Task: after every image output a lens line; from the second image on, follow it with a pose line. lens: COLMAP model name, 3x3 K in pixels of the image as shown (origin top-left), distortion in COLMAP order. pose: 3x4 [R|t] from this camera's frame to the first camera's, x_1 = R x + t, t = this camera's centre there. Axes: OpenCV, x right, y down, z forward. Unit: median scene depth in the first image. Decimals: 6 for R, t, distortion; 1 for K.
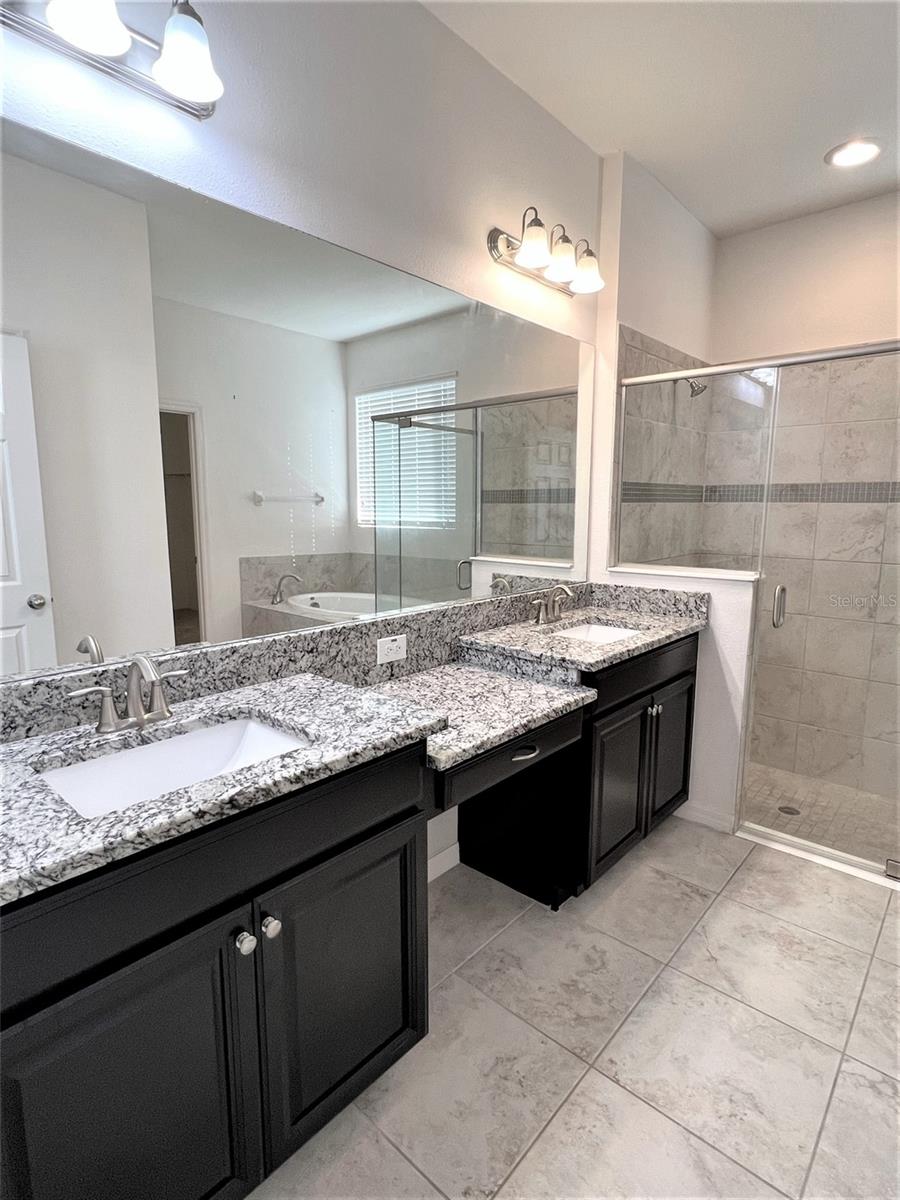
lens RADIAL K [[614.0, 0, 450.0], [0, 614.0, 600.0], [0, 0, 1]] dist [-0.001028, 0.000801]
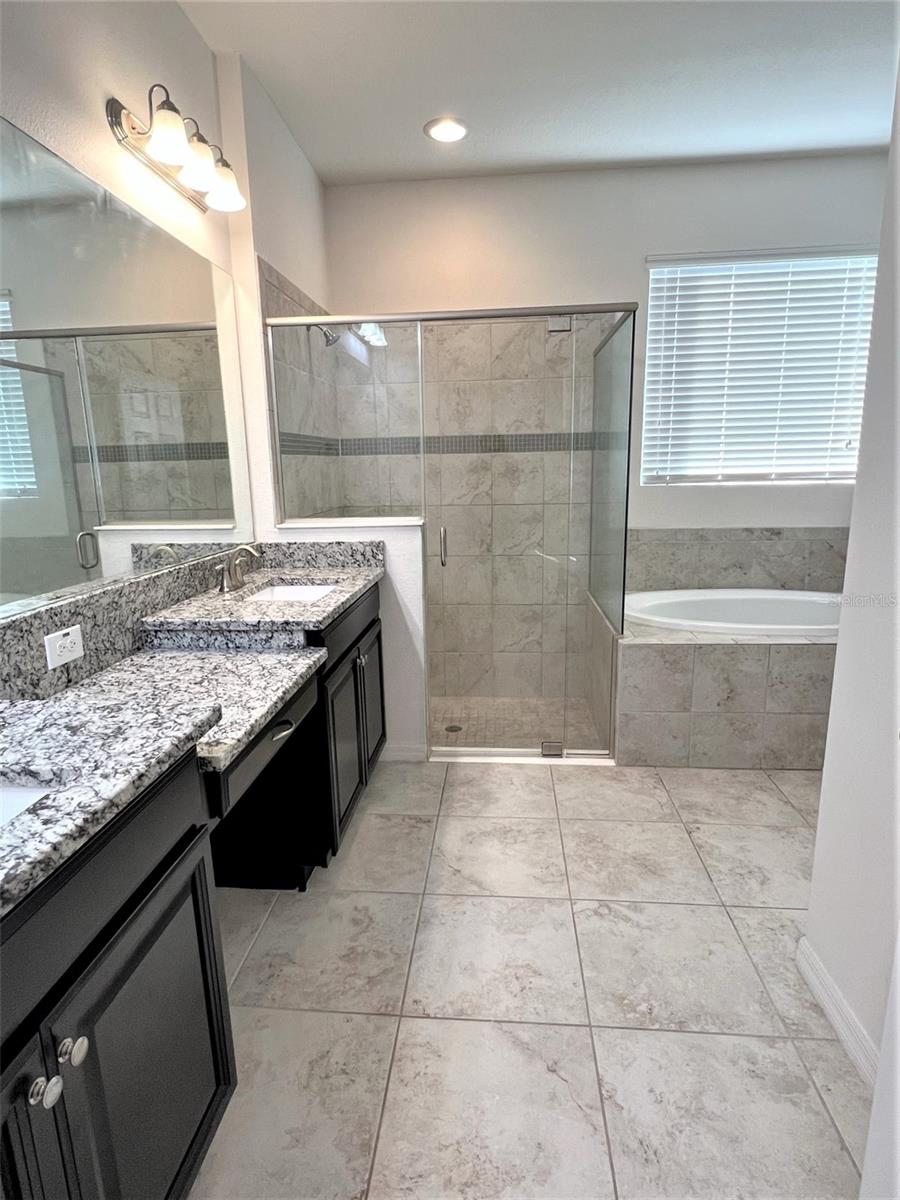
lens RADIAL K [[635.3, 0, 445.9], [0, 635.3, 600.0], [0, 0, 1]] dist [0.001137, 0.000355]
pose [[0.801737, -0.142848, 0.580355, -0.127789], [0.114283, 0.989742, 0.085736, 0.008041], [-0.586649, -0.002413, 0.809838, 0.076177]]
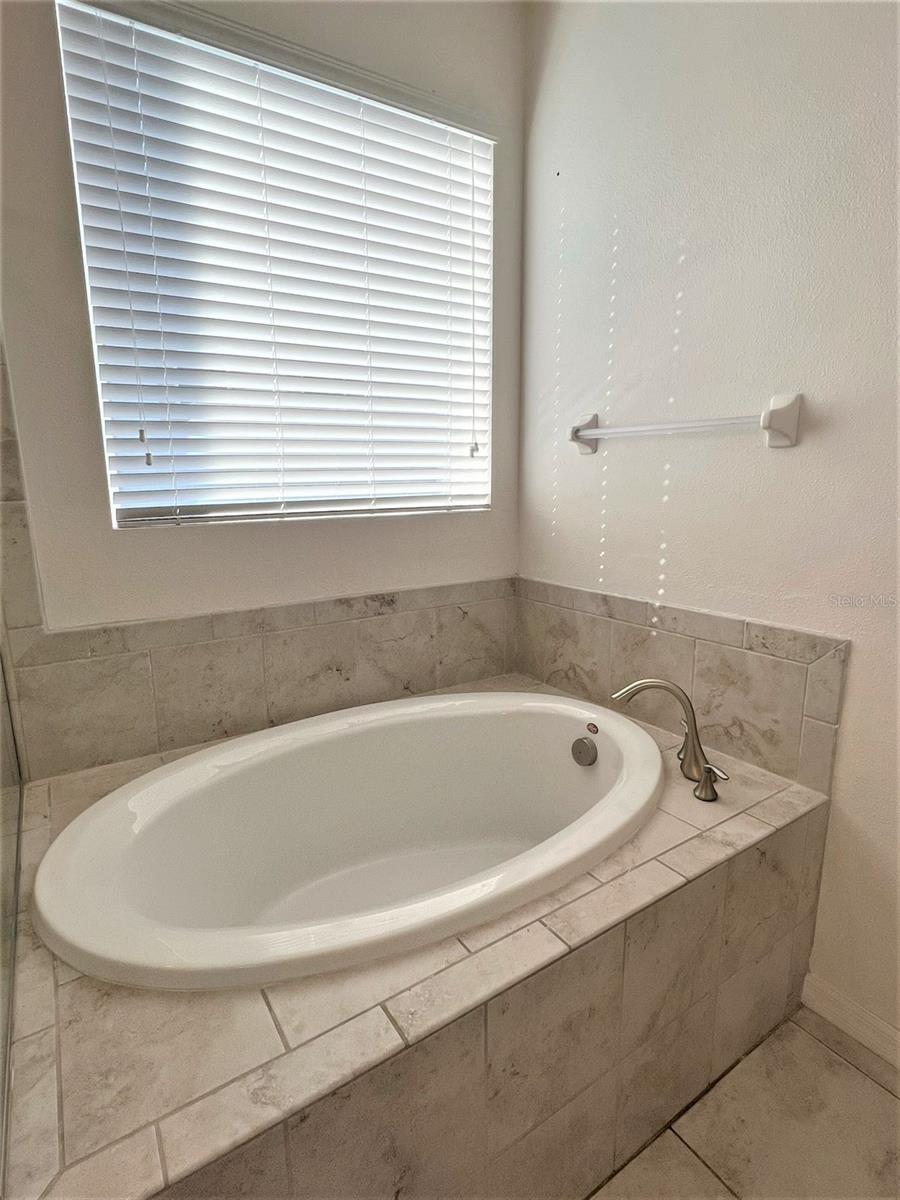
lens RADIAL K [[614.0, 0, 450.0], [0, 614.0, 600.0], [0, 0, 1]] dist [-0.001028, 0.000801]
pose [[0.254569, -0.210054, 0.943966, 0.609057], [0.150385, 0.972849, 0.175926, -0.064465], [-0.955290, 0.097173, 0.279247, 0.509646]]
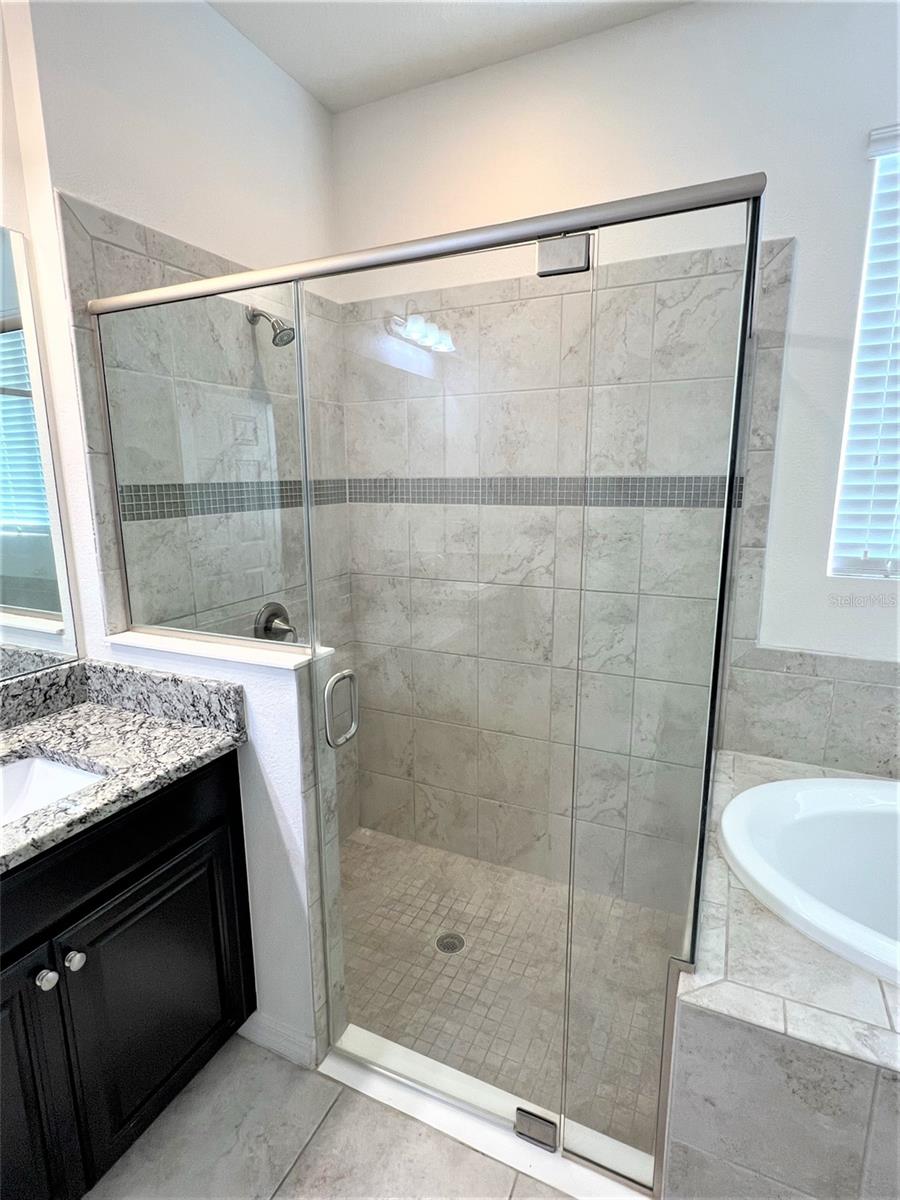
lens RADIAL K [[614.0, 0, 450.0], [0, 614.0, 600.0], [0, 0, 1]] dist [-0.001028, 0.000801]
pose [[0.957673, -0.067874, 0.279742, 0.462593], [0.054807, 0.997021, 0.054279, -0.113570], [-0.282592, -0.036650, 0.958540, 0.404922]]
